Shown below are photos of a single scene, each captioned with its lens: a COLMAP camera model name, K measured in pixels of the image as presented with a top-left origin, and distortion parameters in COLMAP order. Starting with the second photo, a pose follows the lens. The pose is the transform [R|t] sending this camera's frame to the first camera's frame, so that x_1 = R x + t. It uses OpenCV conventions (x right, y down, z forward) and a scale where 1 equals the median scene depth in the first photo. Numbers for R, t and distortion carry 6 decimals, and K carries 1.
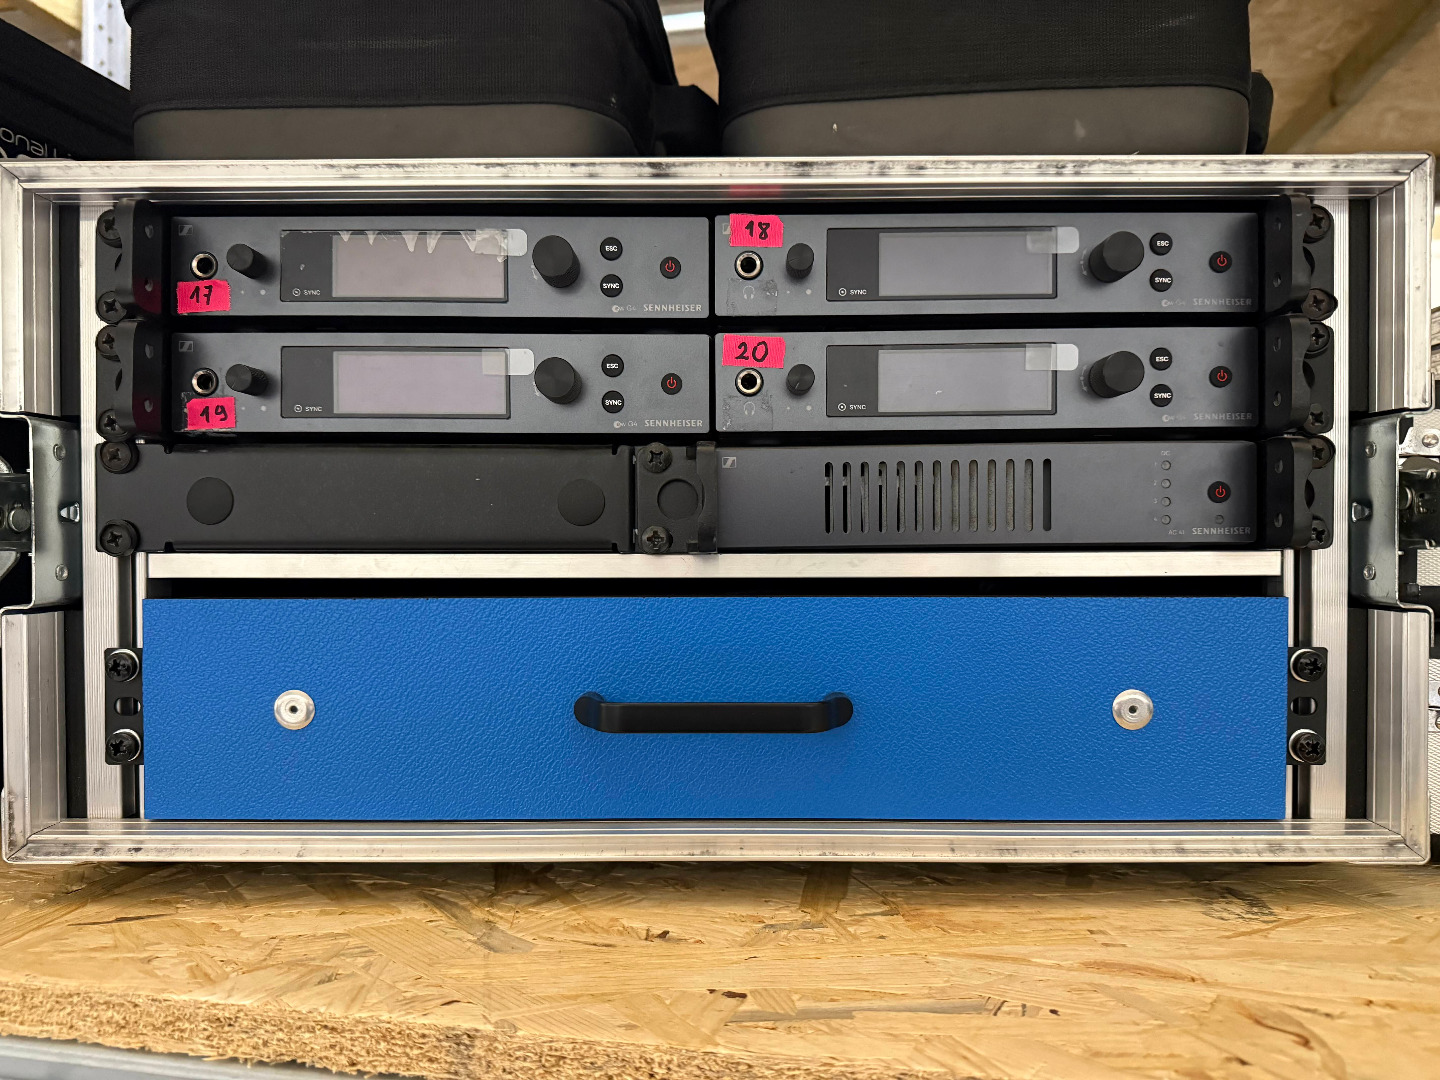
lens RADIAL K [[1022.5, 0, 720.0], [0, 1022.5, 540.0], [0, 0, 1]] dist [-0.005426, -0.009787]
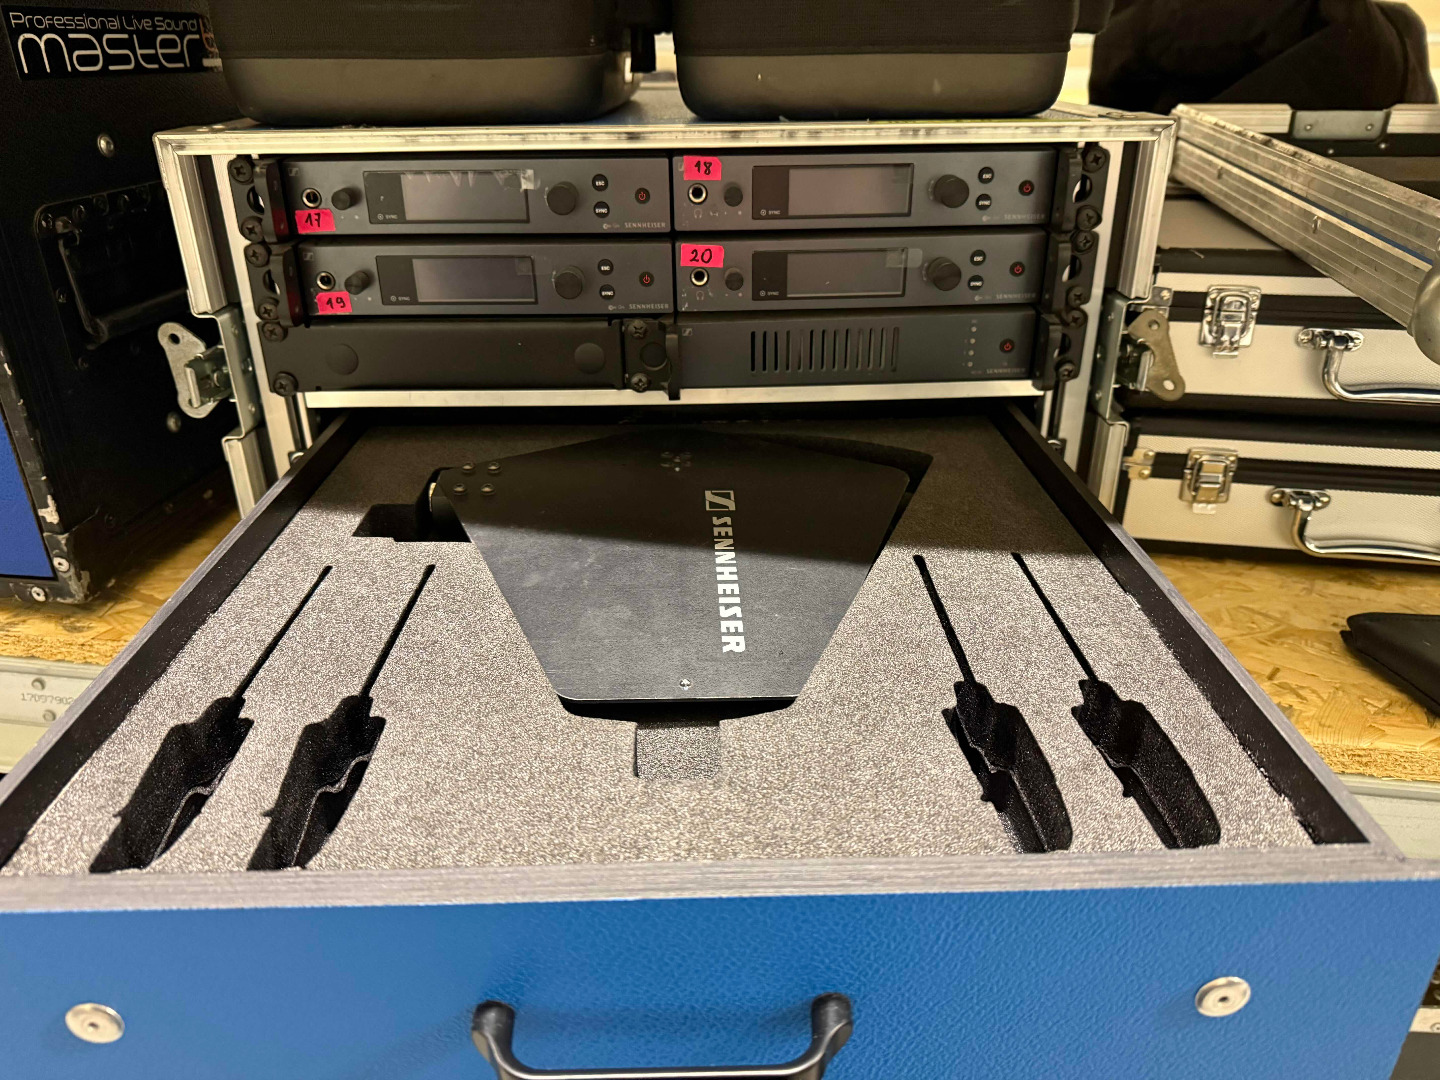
lens RADIAL K [[1022.5, 0, 720.0], [0, 1022.5, 540.0], [0, 0, 1]] dist [-0.005426, -0.009787]
pose [[0.999555, -0.019133, 0.022893, 0.017447], [0.007791, 0.908068, 0.418749, -0.425812], [-0.028801, -0.418385, 0.907813, -0.495142]]
